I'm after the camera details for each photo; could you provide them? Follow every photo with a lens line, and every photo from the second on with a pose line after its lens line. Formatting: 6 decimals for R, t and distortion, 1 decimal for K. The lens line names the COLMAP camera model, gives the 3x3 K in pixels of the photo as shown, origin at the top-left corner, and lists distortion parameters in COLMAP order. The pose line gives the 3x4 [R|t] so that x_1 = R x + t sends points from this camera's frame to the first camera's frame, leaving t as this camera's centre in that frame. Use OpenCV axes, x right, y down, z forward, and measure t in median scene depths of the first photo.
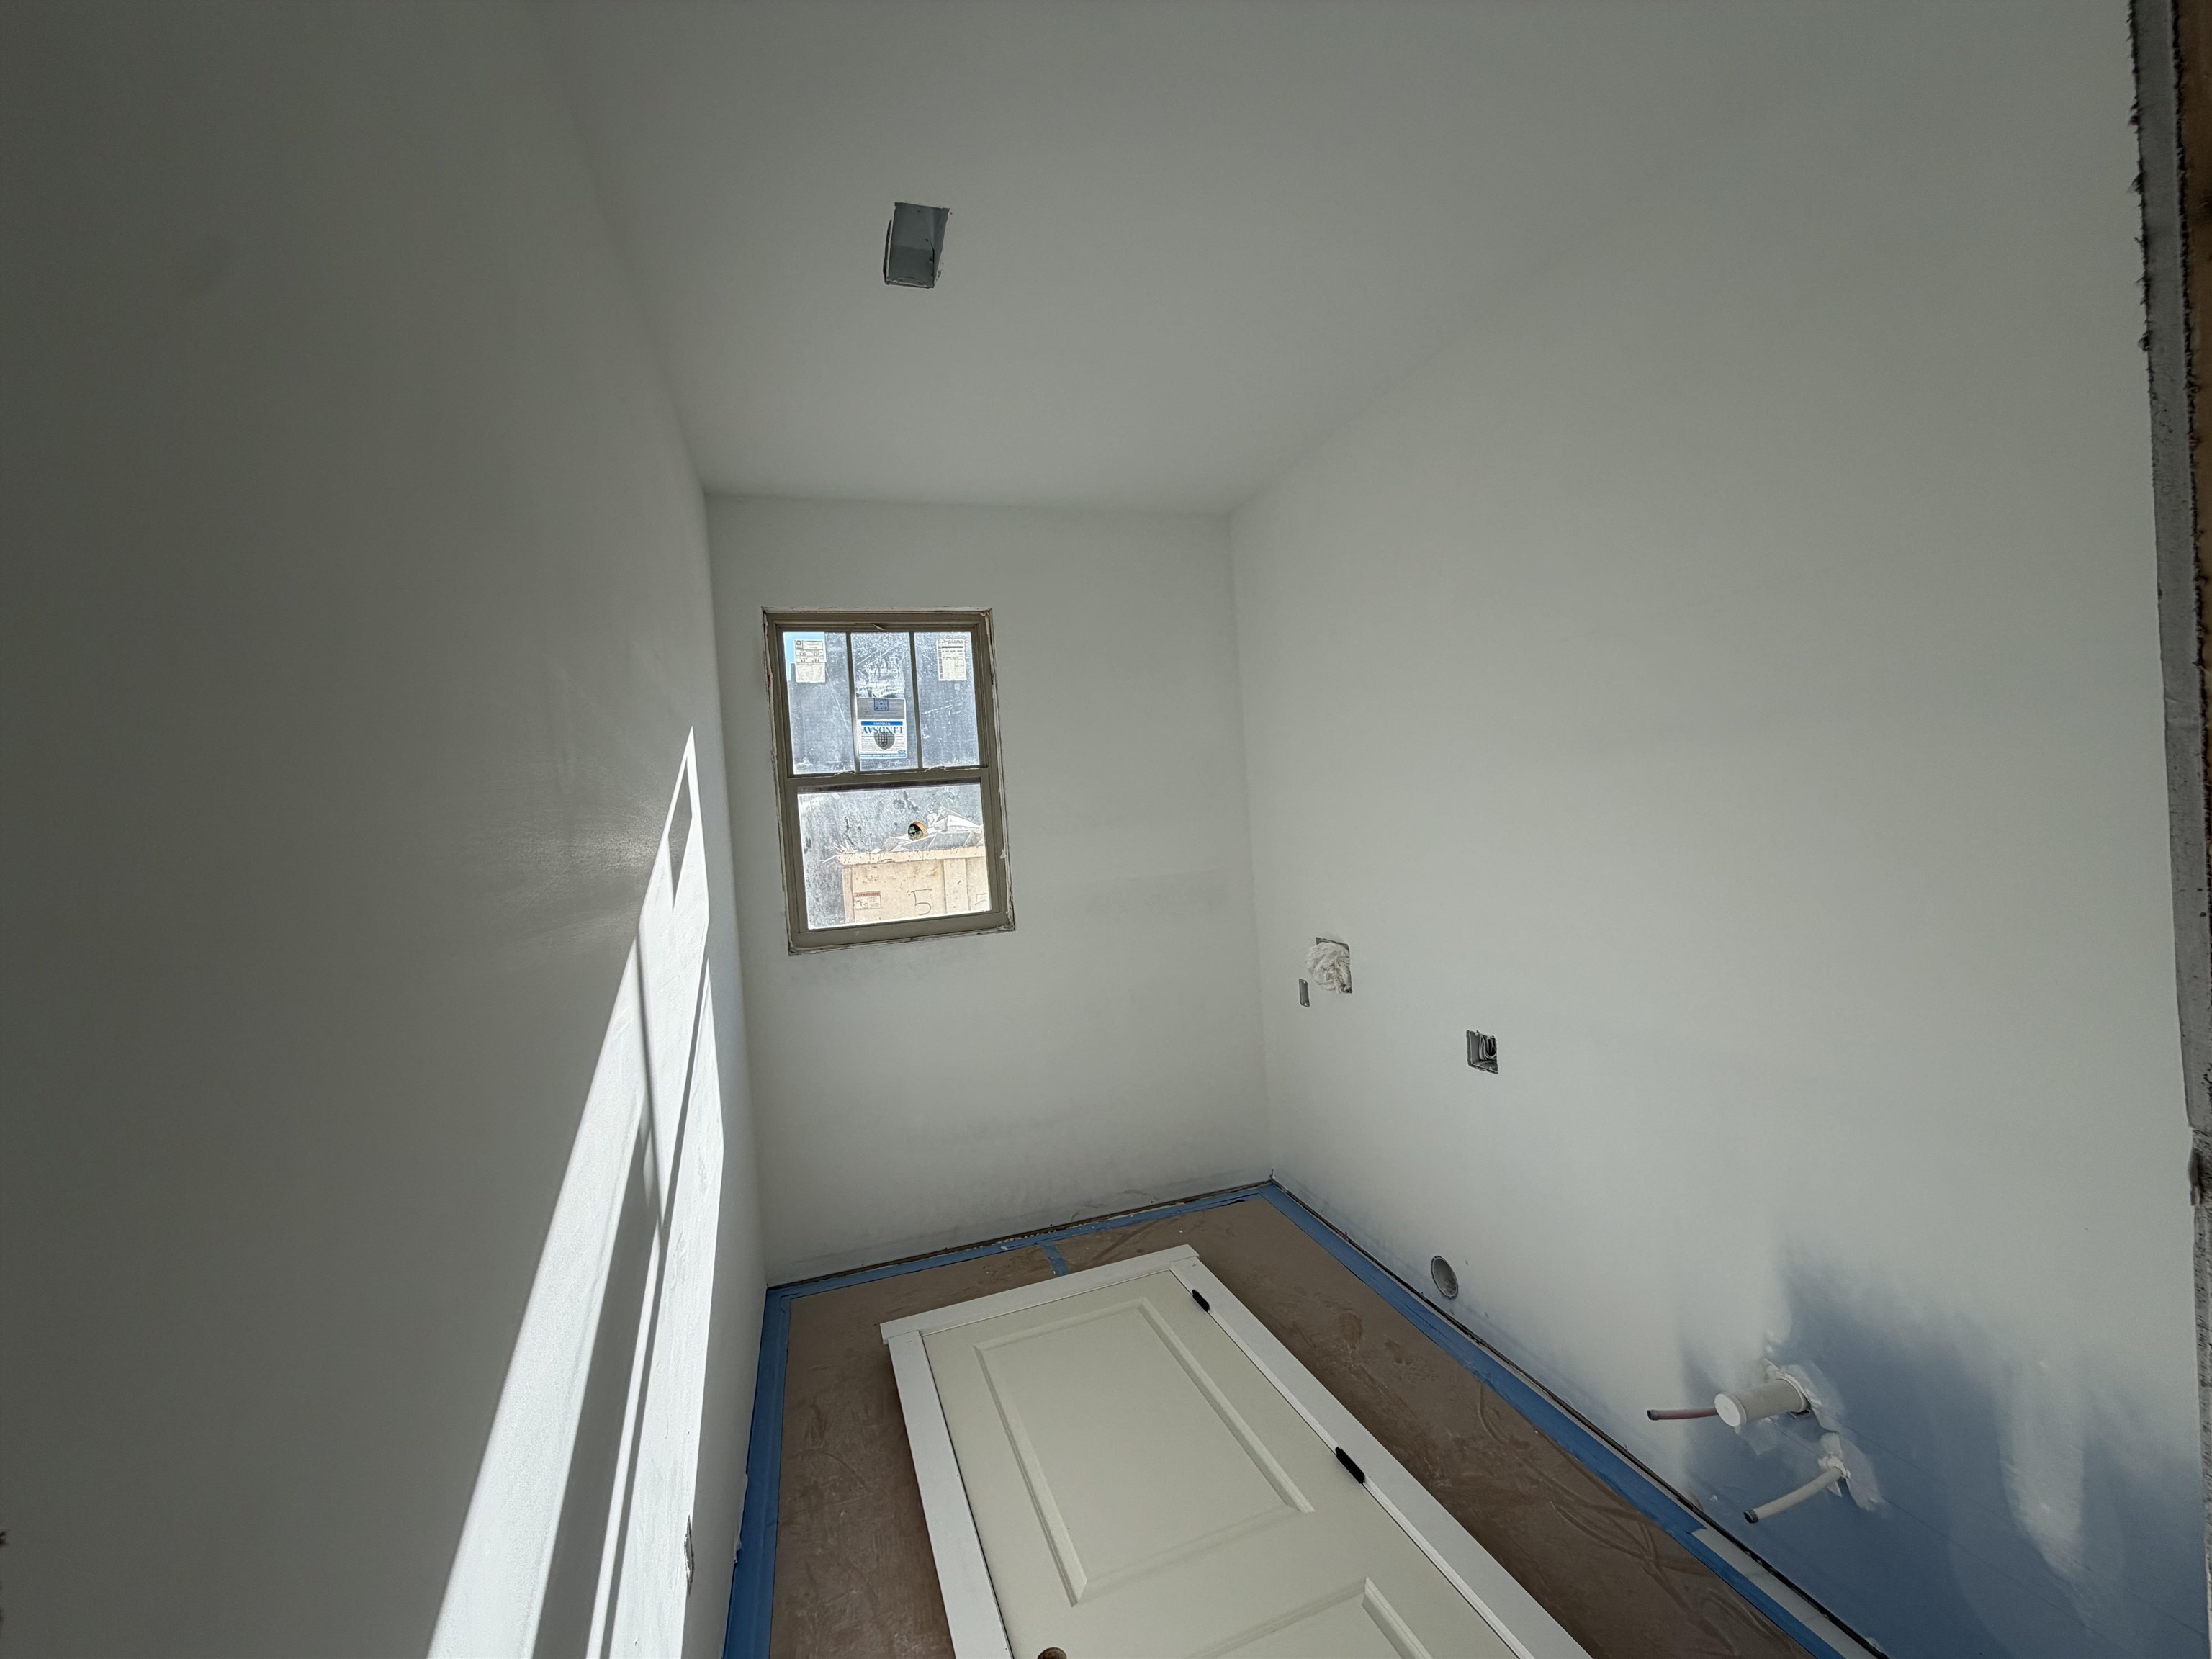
lens RADIAL K [[903.9, 0, 1106.0], [0, 903.9, 829.5], [0, 0, 1]] dist [0.007842, -0.000179]
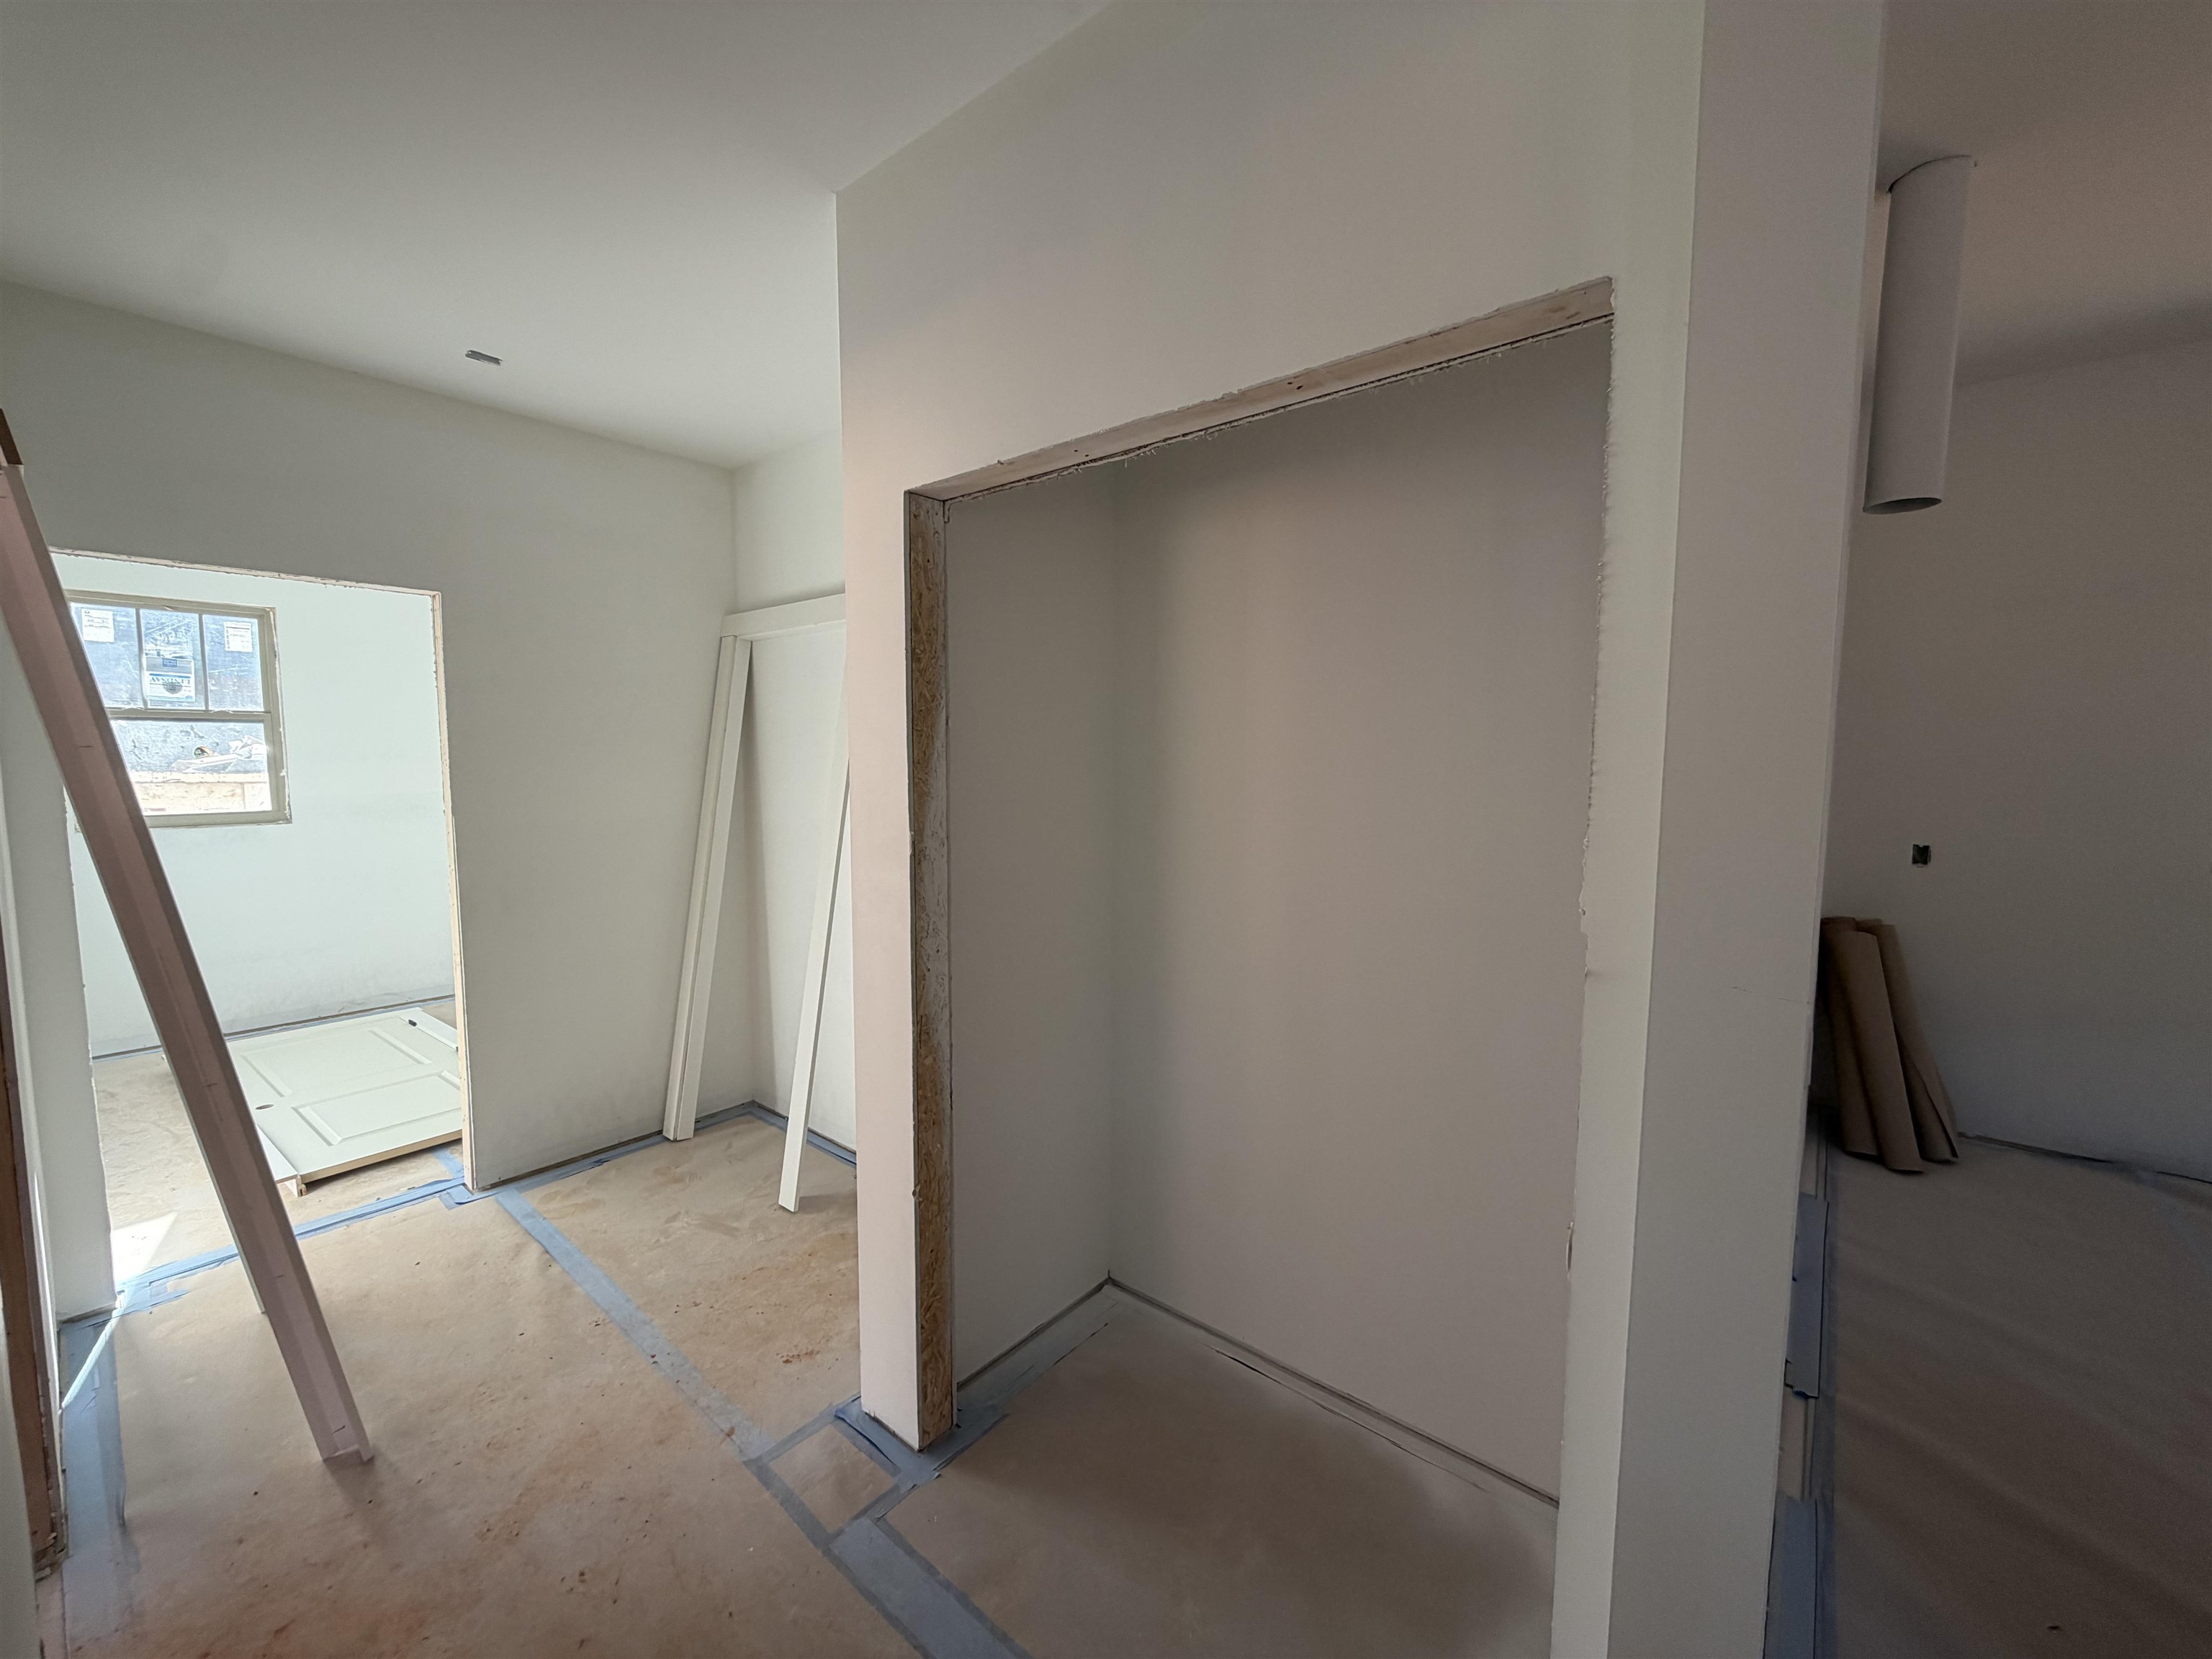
lens RADIAL K [[903.9, 0, 1106.0], [0, 903.9, 829.5], [0, 0, 1]] dist [0.007842, -0.000179]
pose [[0.847892, 0.026346, 0.529513, 0.248810], [-0.049059, 0.998378, 0.028882, 0.011324], [-0.527894, -0.050467, 0.847810, -1.008701]]
